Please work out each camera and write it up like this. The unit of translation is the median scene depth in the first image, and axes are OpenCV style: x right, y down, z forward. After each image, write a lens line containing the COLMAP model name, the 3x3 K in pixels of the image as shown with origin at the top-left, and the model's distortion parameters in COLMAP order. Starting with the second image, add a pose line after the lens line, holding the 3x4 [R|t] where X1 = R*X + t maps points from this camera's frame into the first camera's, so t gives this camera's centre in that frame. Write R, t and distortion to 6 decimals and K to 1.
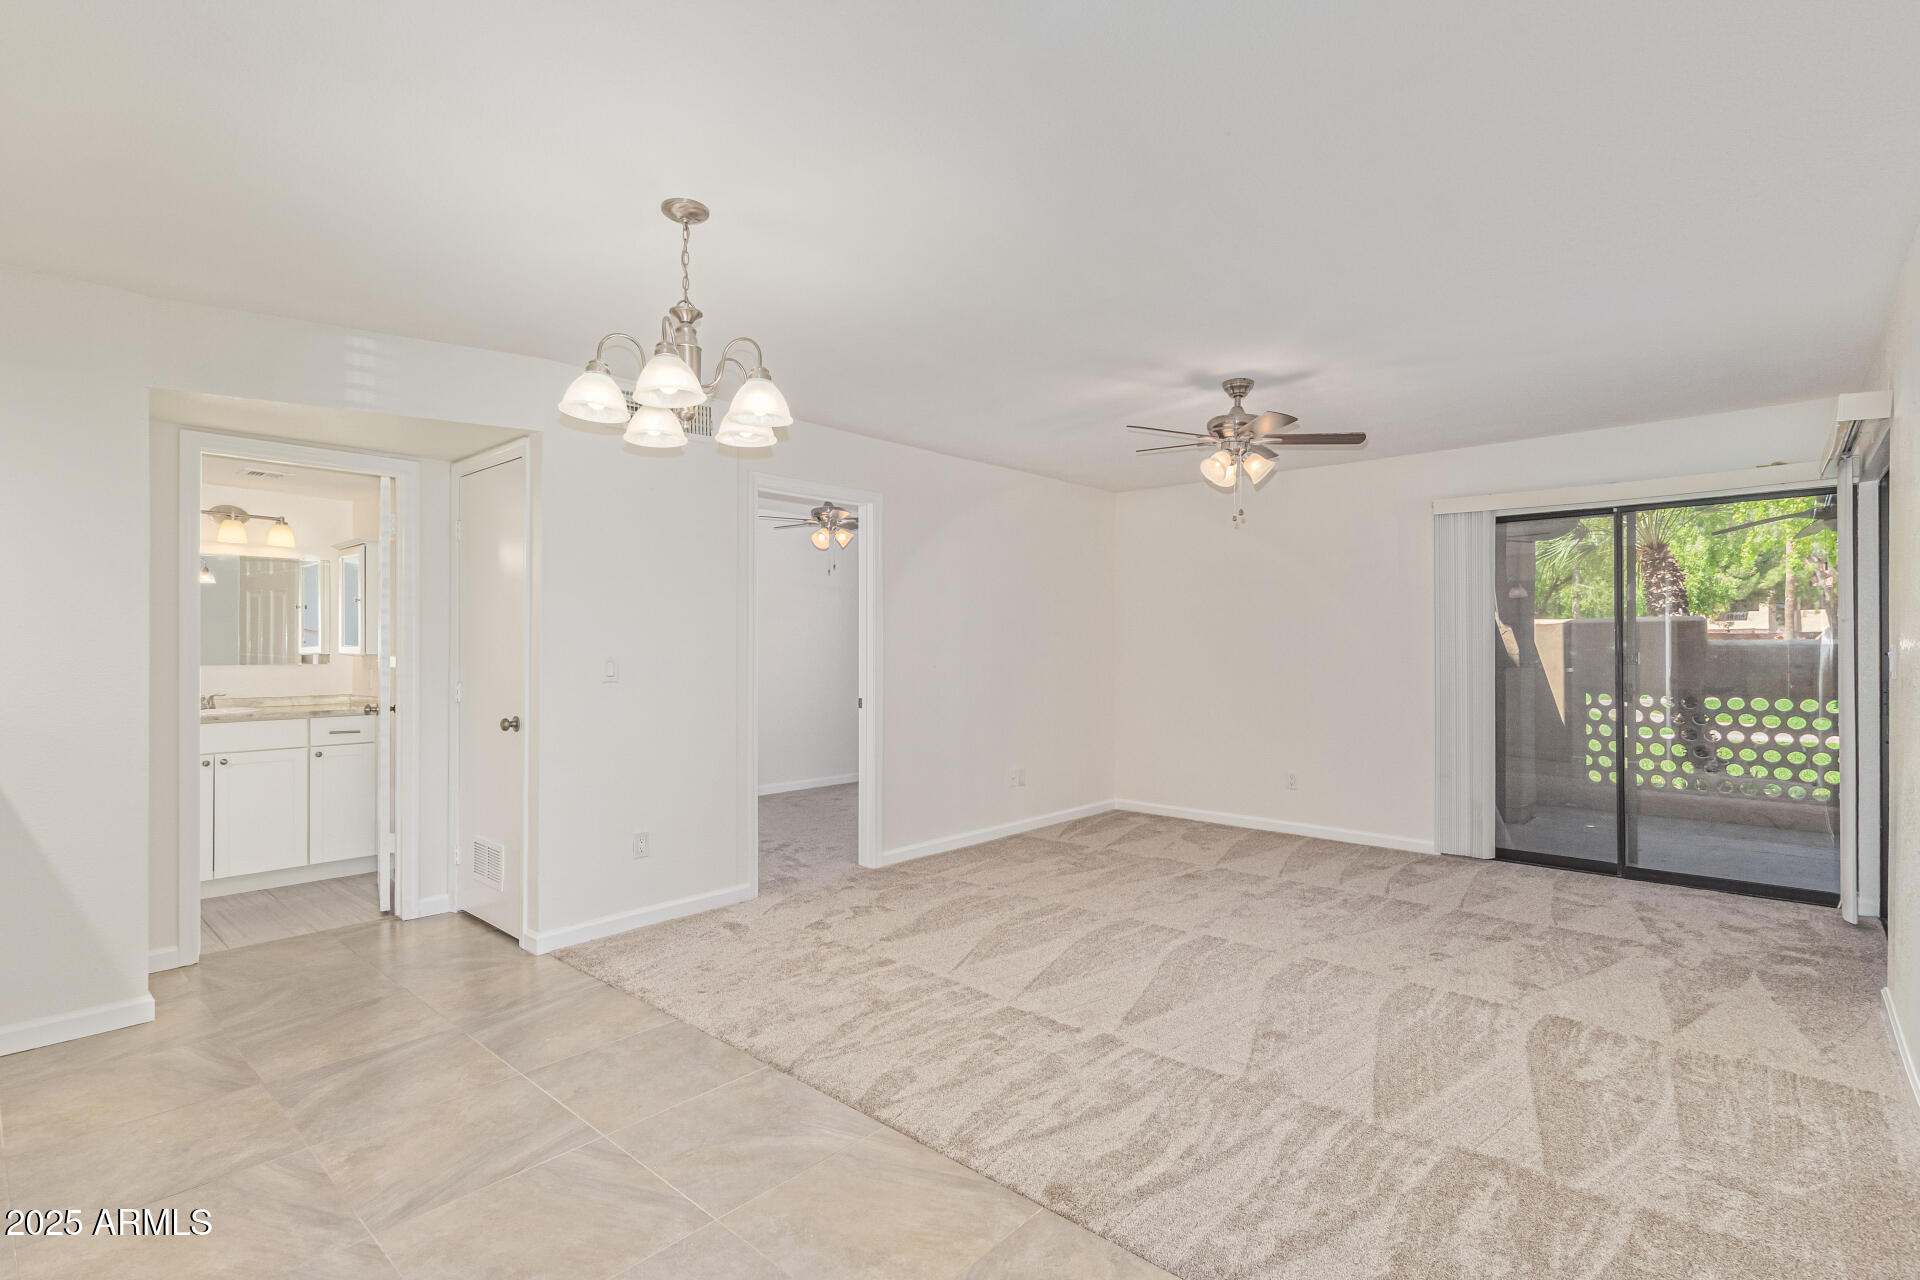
lens RADIAL K [[886.2, 0, 964.9], [0, 886.2, 650.6], [0, 0, 1]] dist [0.012356, -0.005633]
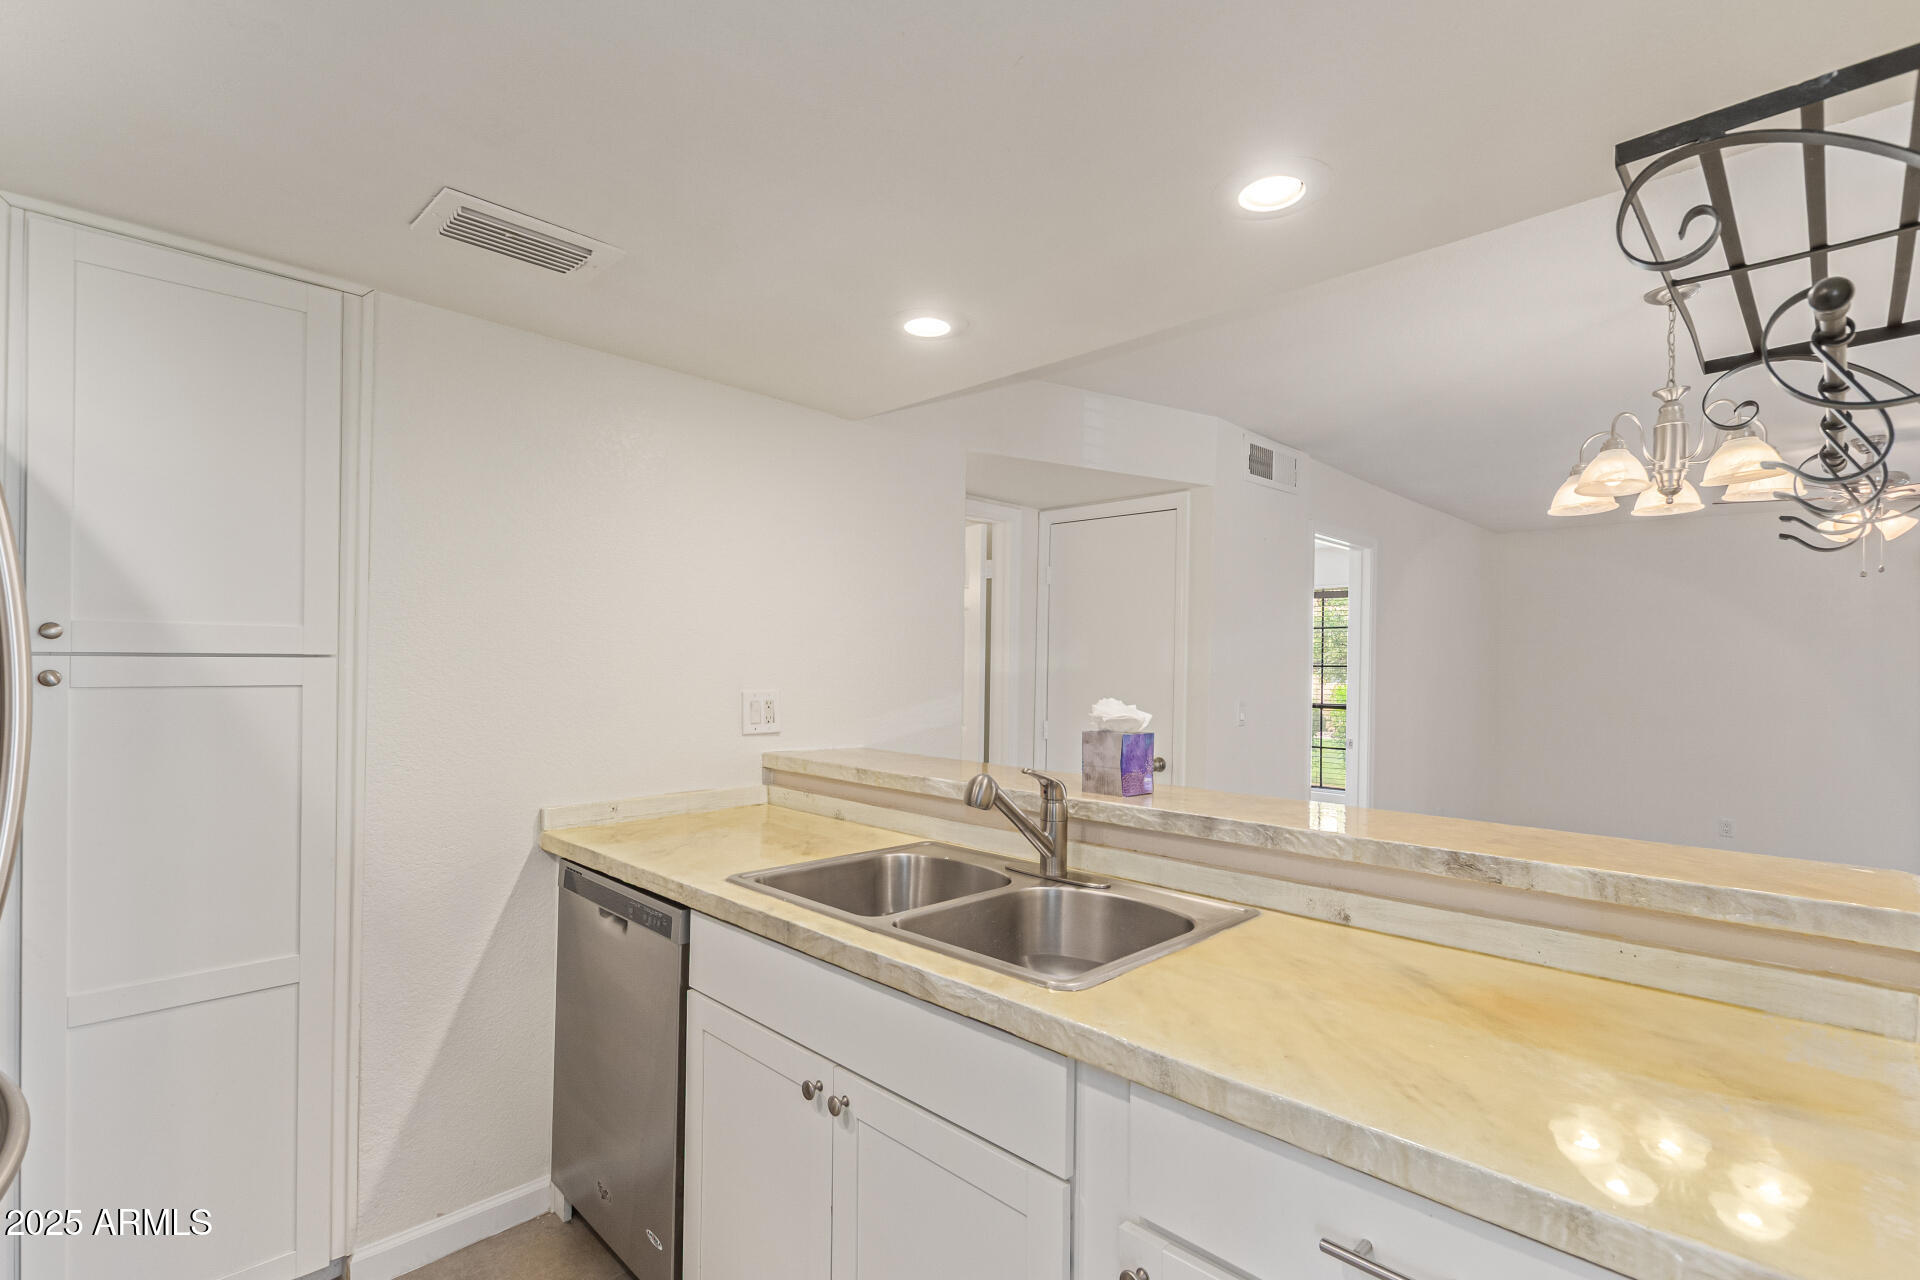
lens RADIAL K [[886.2, 0, 964.4], [0, 886.2, 665.7], [0, 0, 1]] dist [0.012356, -0.005633]
pose [[0.998809, 0.020157, -0.044439, -0.655609], [-0.020111, 0.999797, 0.001490, -0.027843], [0.044460, -0.000595, 0.999011, -0.042996]]
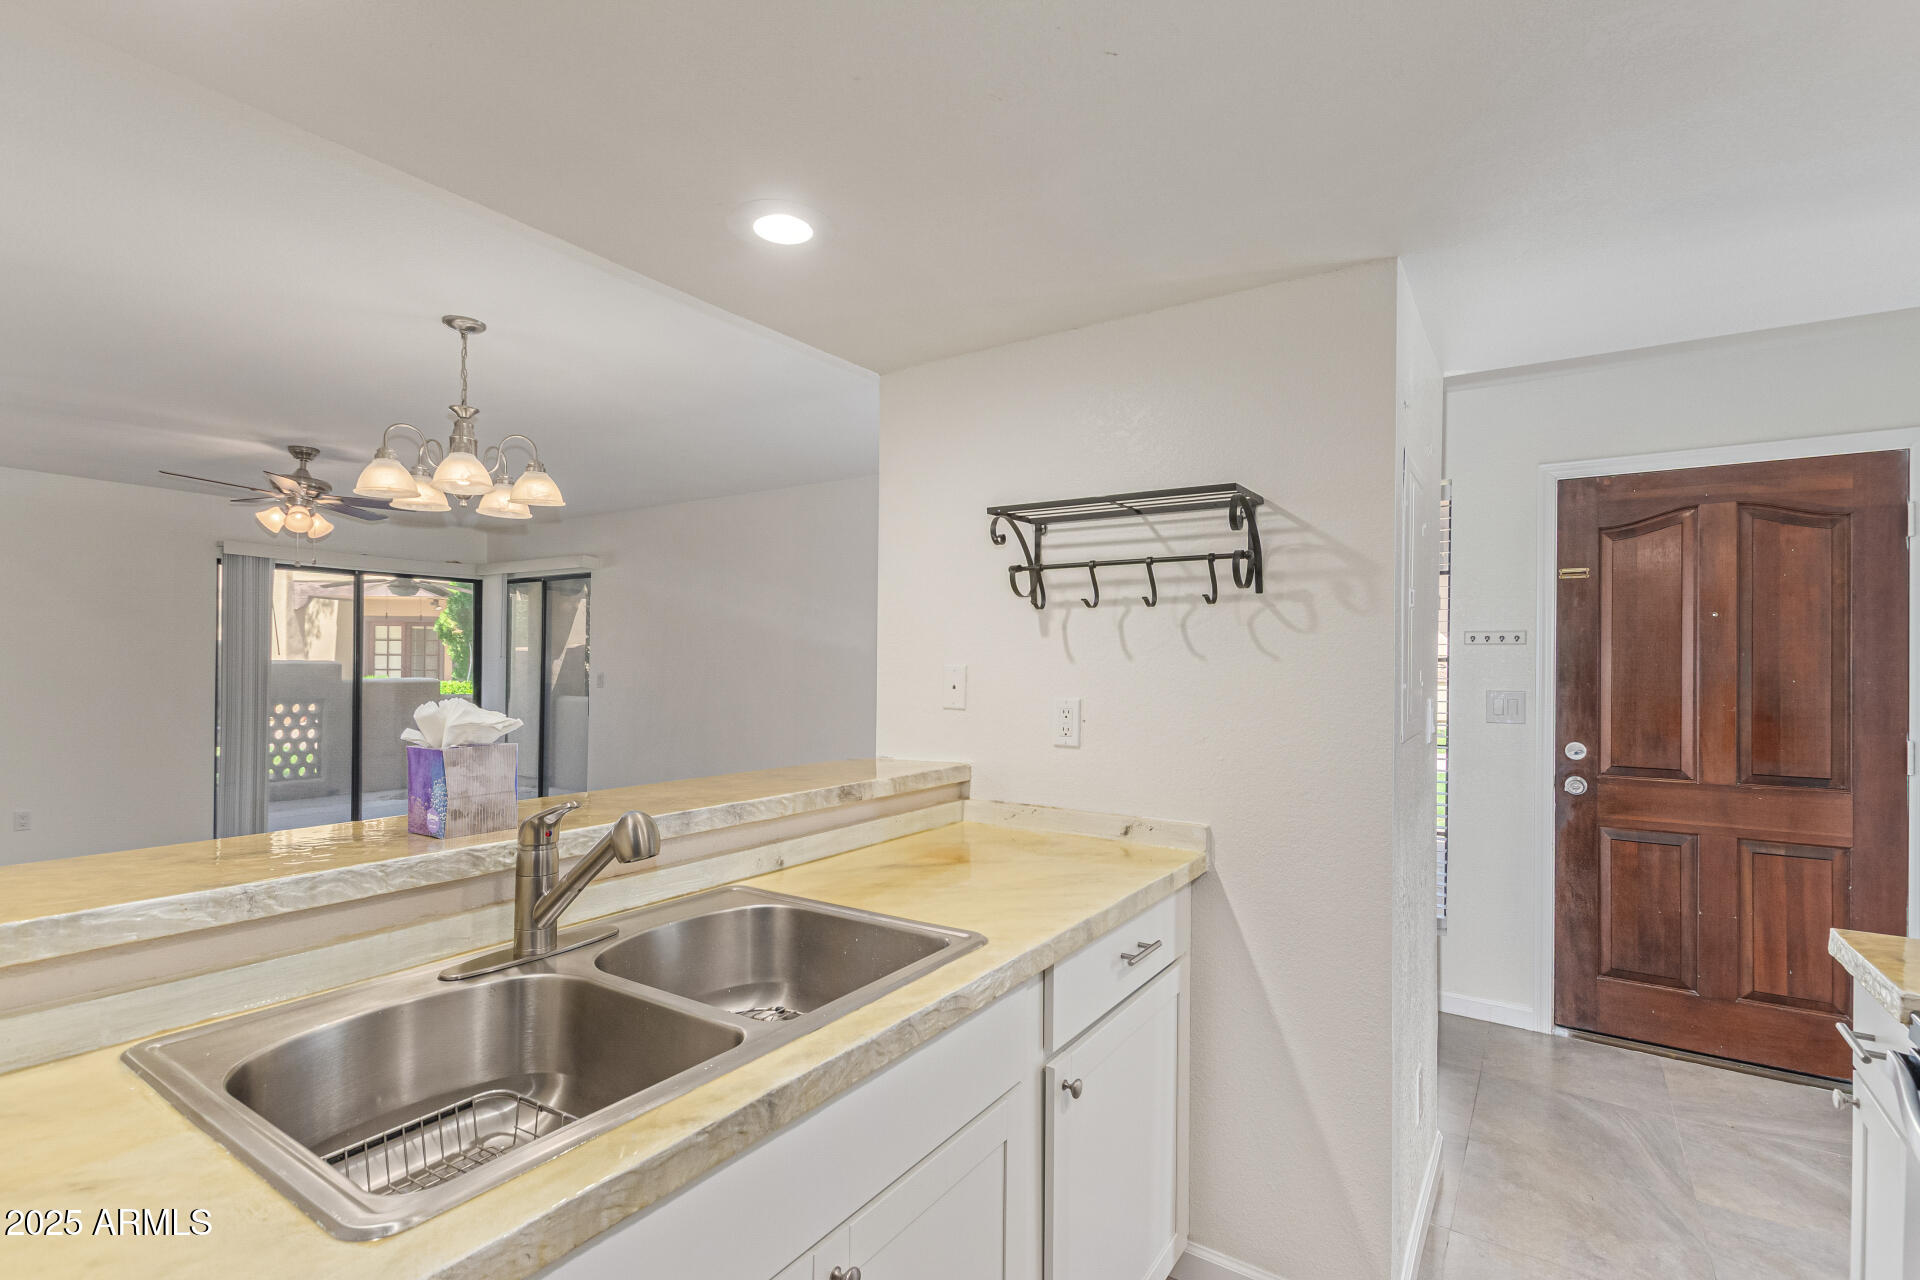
lens RADIAL K [[886.2, 0, 965.0], [0, 886.2, 655.7], [0, 0, 1]] dist [0.012356, -0.005633]
pose [[-0.139219, 0.011921, 0.990190, -0.959824], [-0.013615, 0.999810, -0.013951, -0.025038], [-0.990168, -0.015423, -0.139031, 0.297232]]
